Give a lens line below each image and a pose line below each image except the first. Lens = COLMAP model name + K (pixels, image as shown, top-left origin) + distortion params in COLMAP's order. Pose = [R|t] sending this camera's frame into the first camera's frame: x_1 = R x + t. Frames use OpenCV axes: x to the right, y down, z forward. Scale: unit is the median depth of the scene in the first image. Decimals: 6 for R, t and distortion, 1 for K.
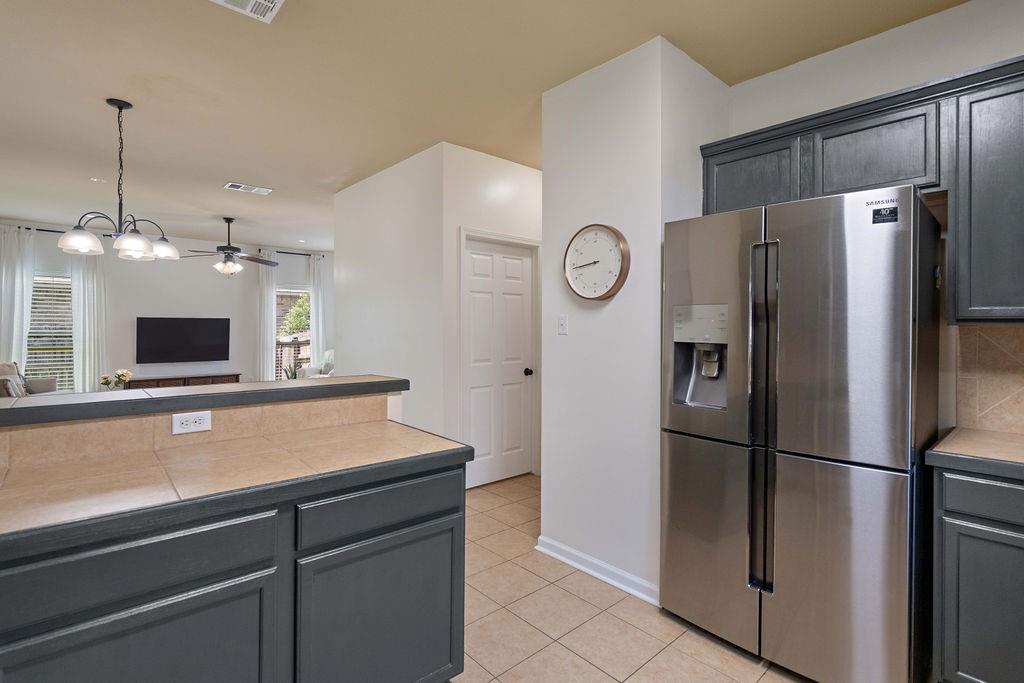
lens RADIAL K [[490.4, 0, 513.6], [0, 490.4, 330.8], [0, 0, 1]] dist [-0.002015, 0.000021]
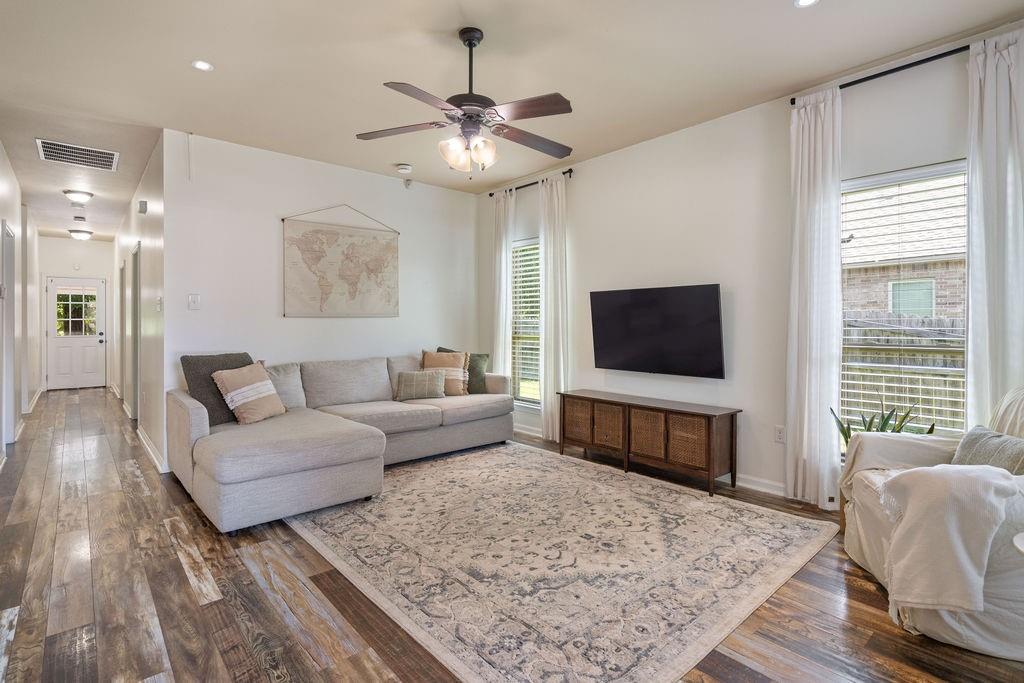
lens RADIAL K [[501.1, 0, 516.4], [0, 501.1, 322.1], [0, 0, 1]] dist [0.000095, 0.000775]
pose [[-0.016651, -0.007181, -0.999836, -0.140677], [-0.007725, 0.999945, -0.007053, 0.015153], [0.999832, 0.007606, -0.016705, 0.908261]]
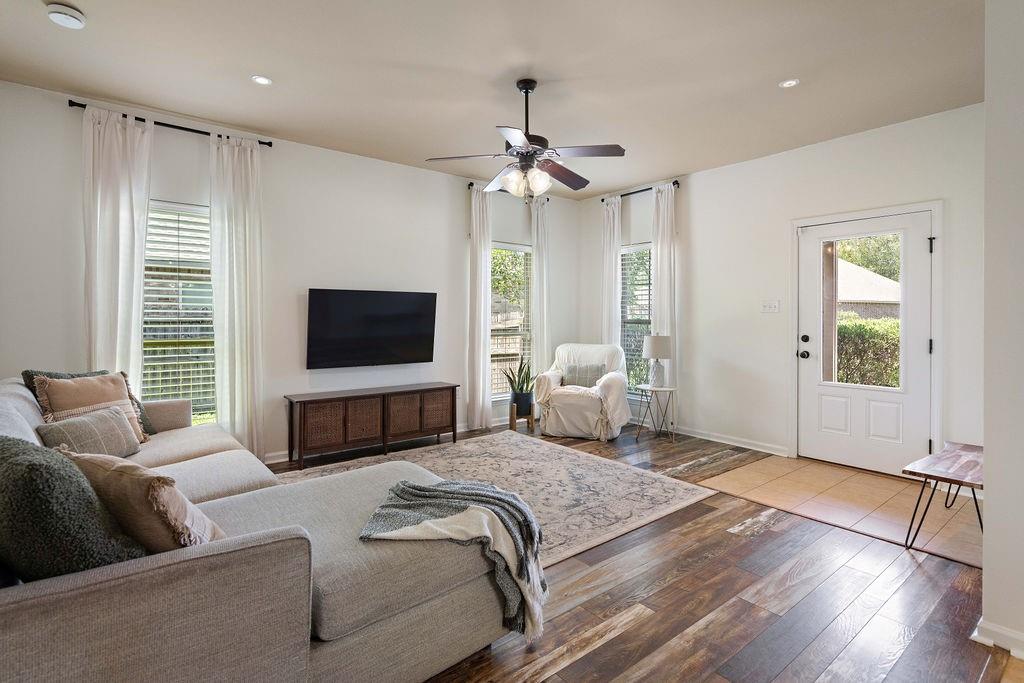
lens RADIAL K [[492.5, 0, 511.7], [0, 492.5, 317.9], [0, 0, 1]] dist [-0.002862, -0.000023]
pose [[0.997642, -0.004115, -0.068511, -0.488434], [0.003558, 0.999960, -0.008249, 0.012264], [0.068542, 0.007985, 0.997616, 0.437281]]
